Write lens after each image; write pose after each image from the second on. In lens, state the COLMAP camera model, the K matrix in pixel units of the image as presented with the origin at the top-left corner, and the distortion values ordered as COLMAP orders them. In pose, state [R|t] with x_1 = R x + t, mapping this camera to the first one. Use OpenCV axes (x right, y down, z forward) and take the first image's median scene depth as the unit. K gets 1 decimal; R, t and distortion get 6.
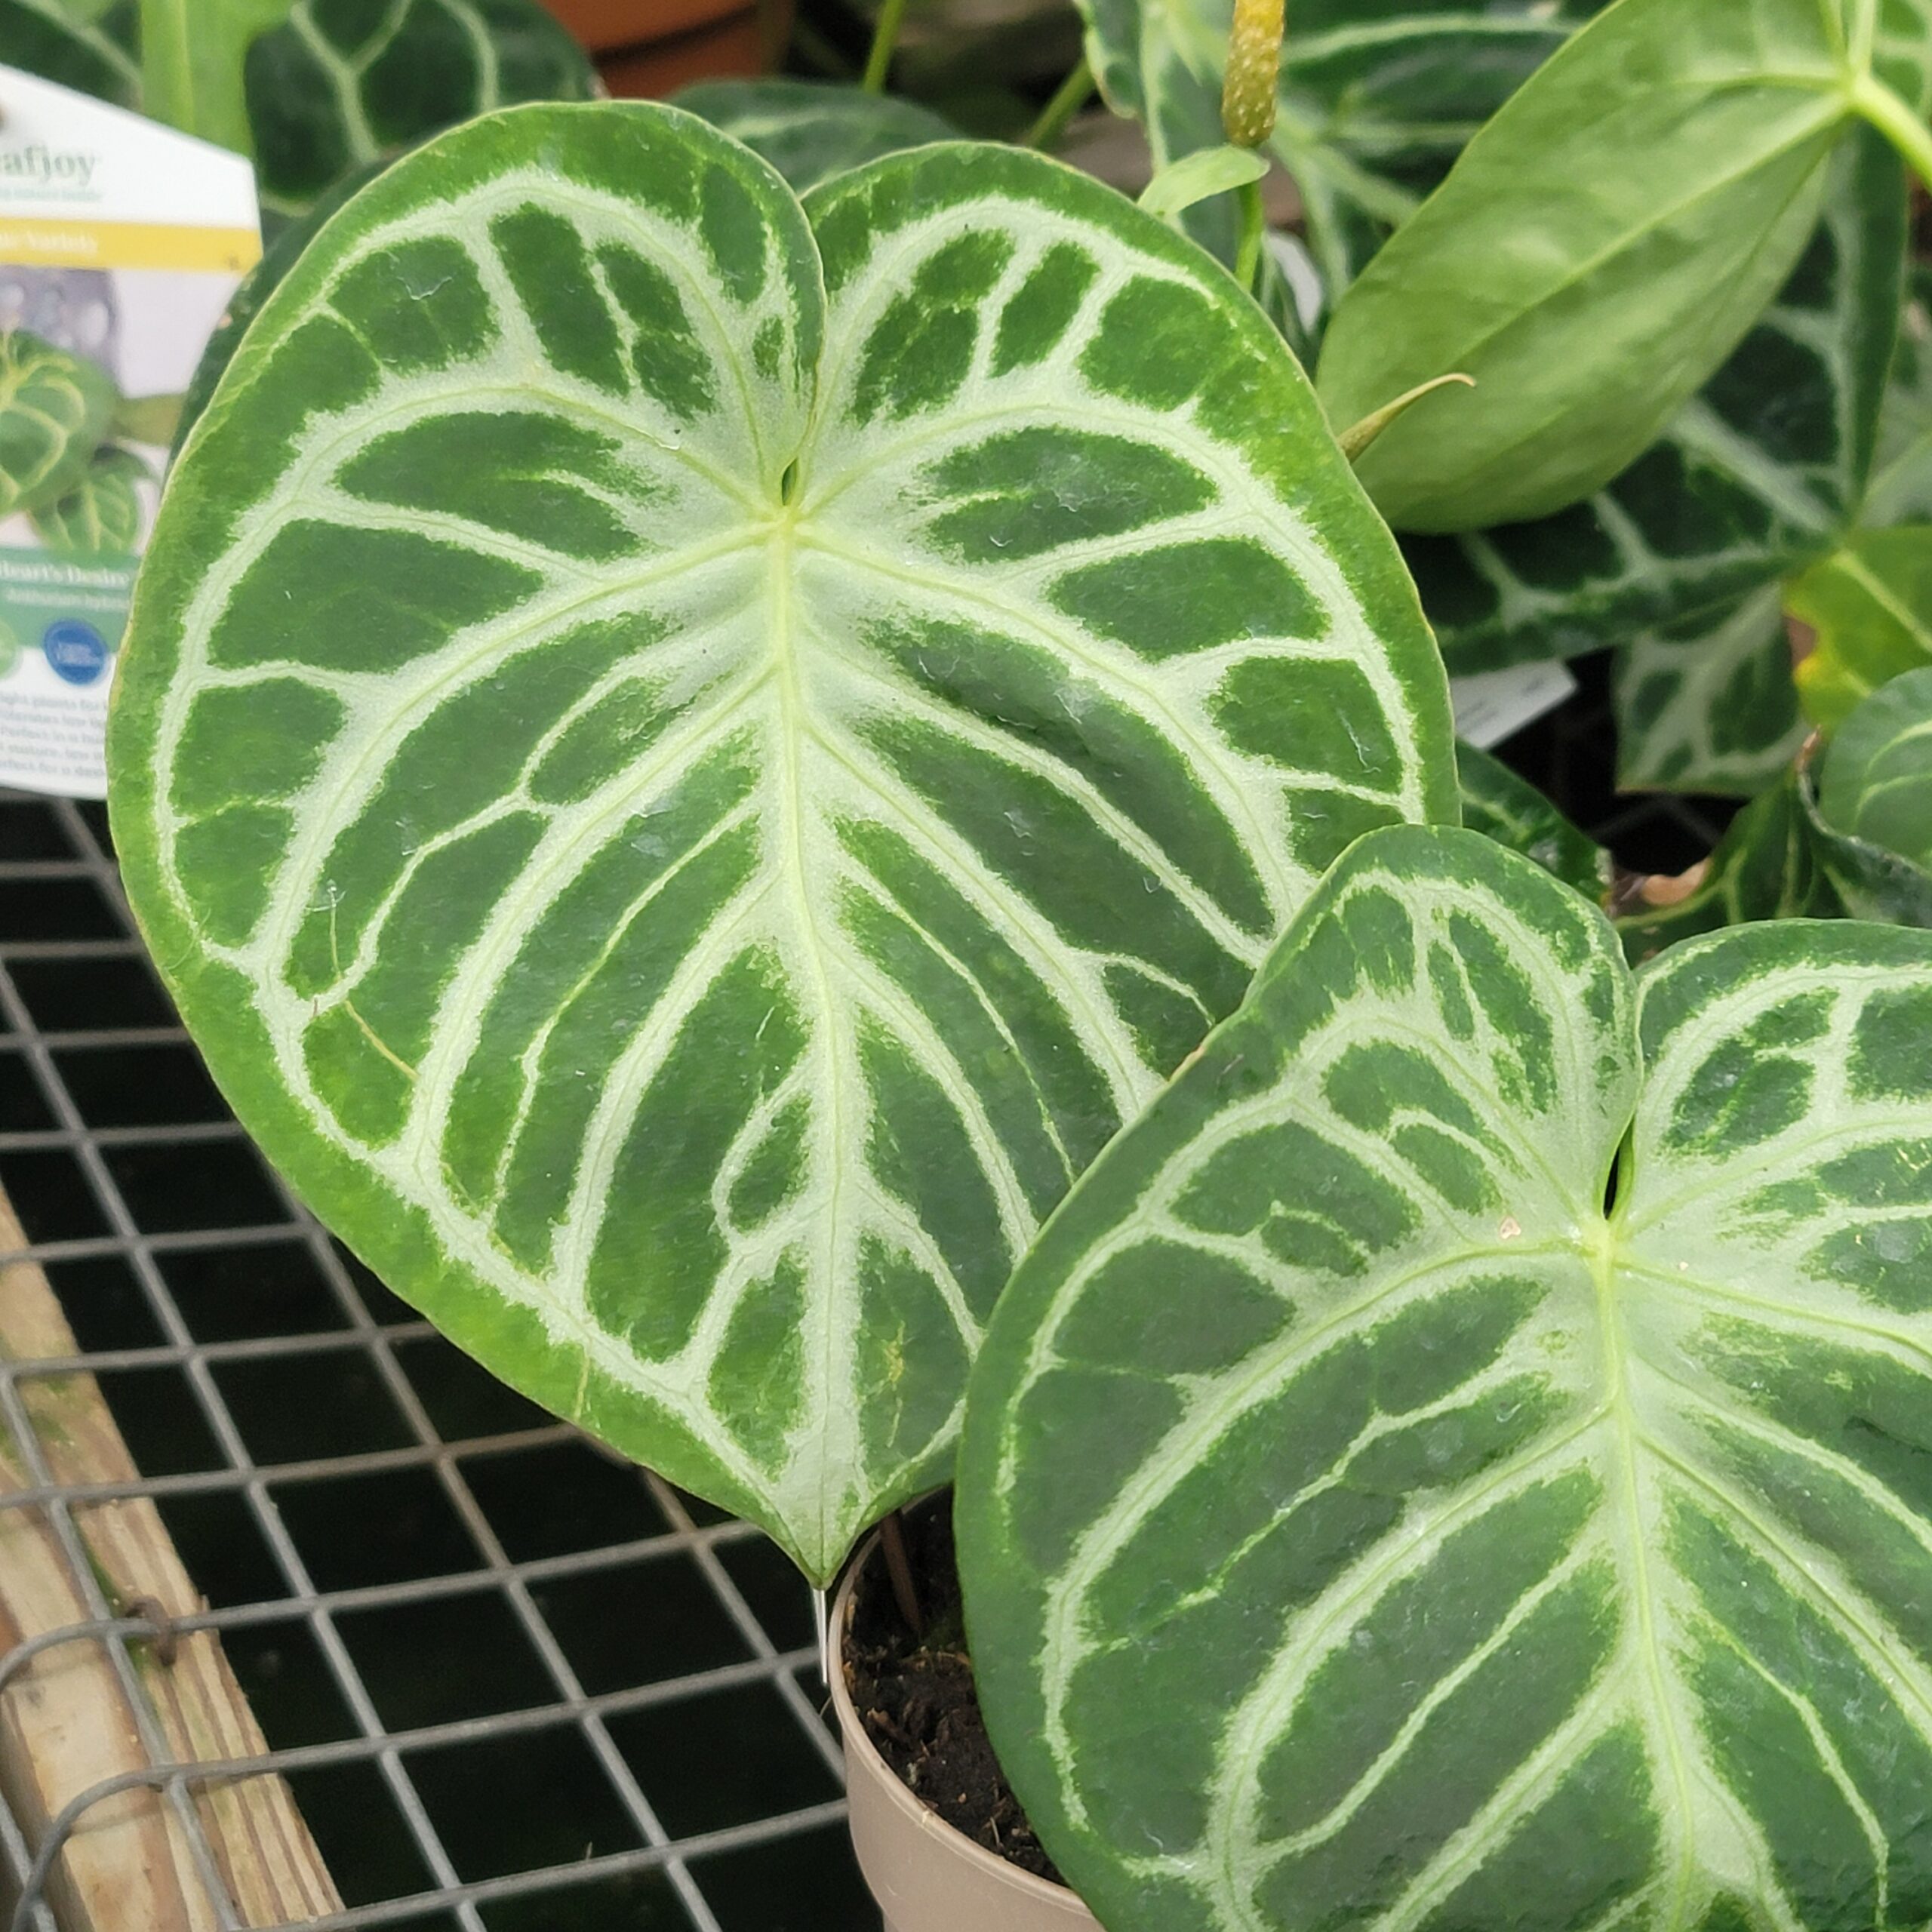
lens RADIAL K [[1931.3, 0, 966.0], [0, 1931.3, 966.0], [0, 0, 1]] dist [-0.010026, 0.048176]
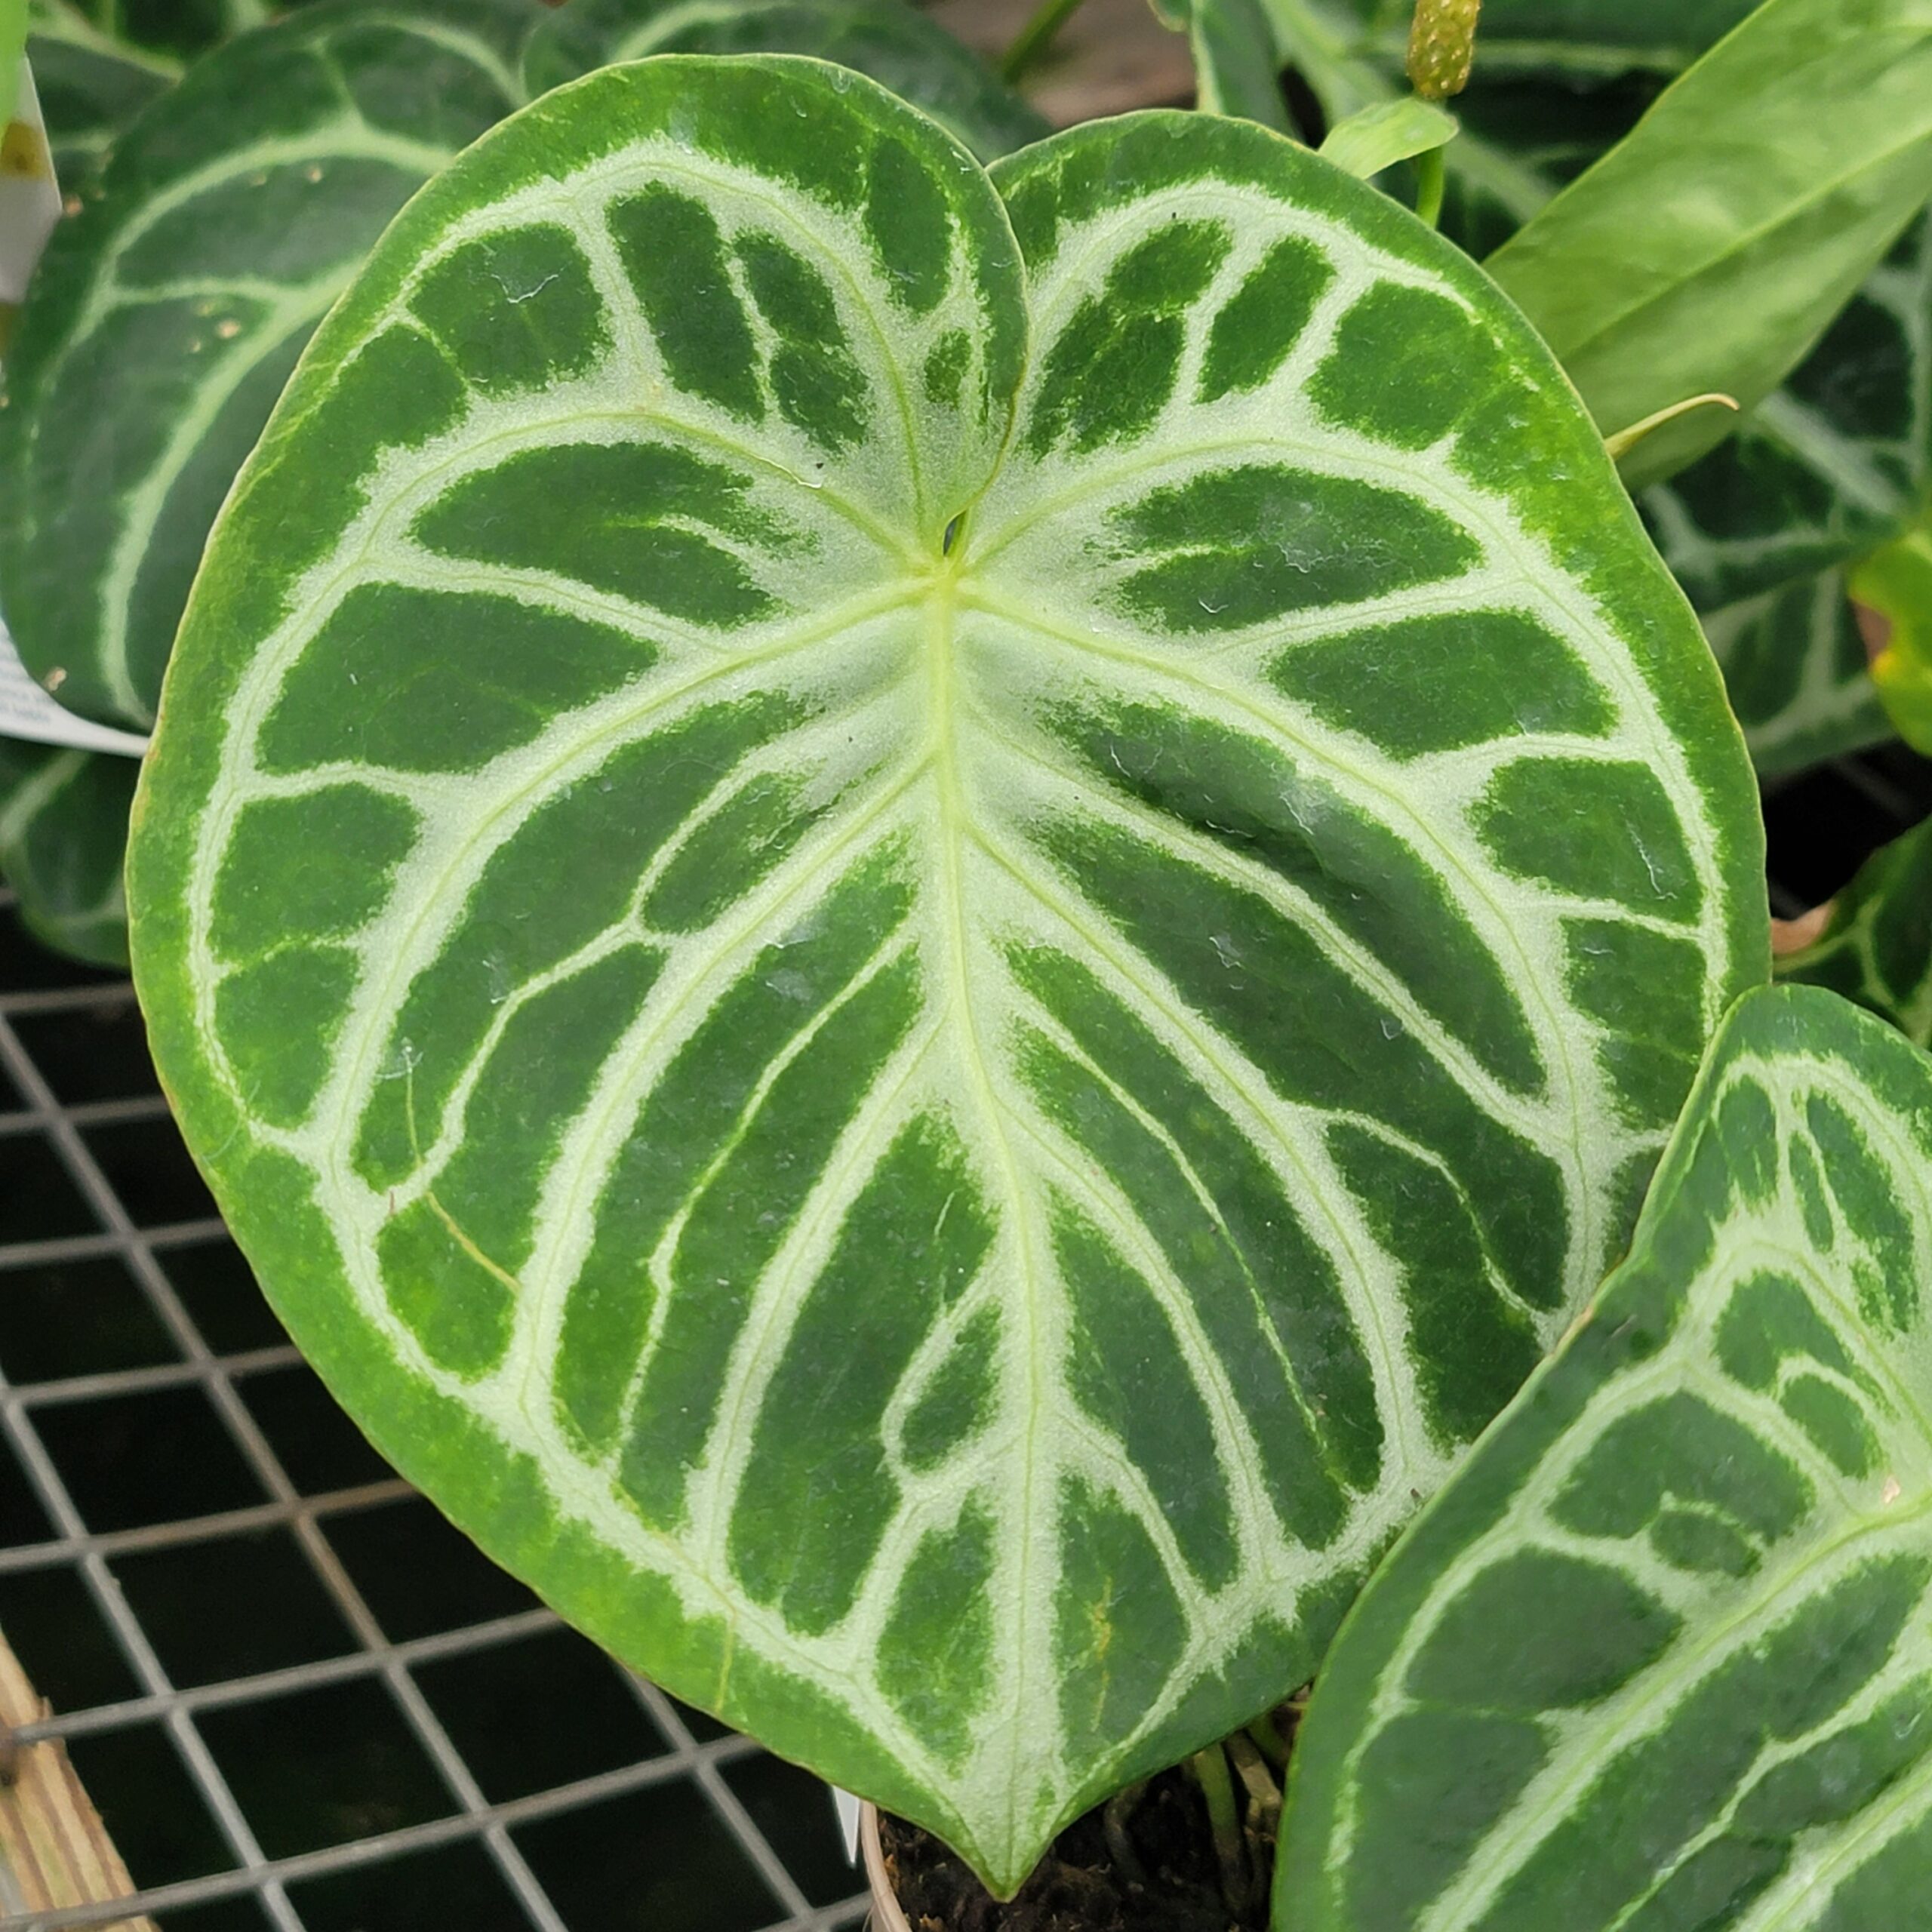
lens RADIAL K [[2096.2, 0, 912.0], [0, 2096.2, 964.2], [0, 0, 1]] dist [-0.019459, 0.075163]
pose [[0.998592, 0.004926, 0.052823, -0.163311], [-0.006351, 0.999620, 0.026842, -0.097429], [-0.052671, -0.027140, 0.998243, 0.127678]]
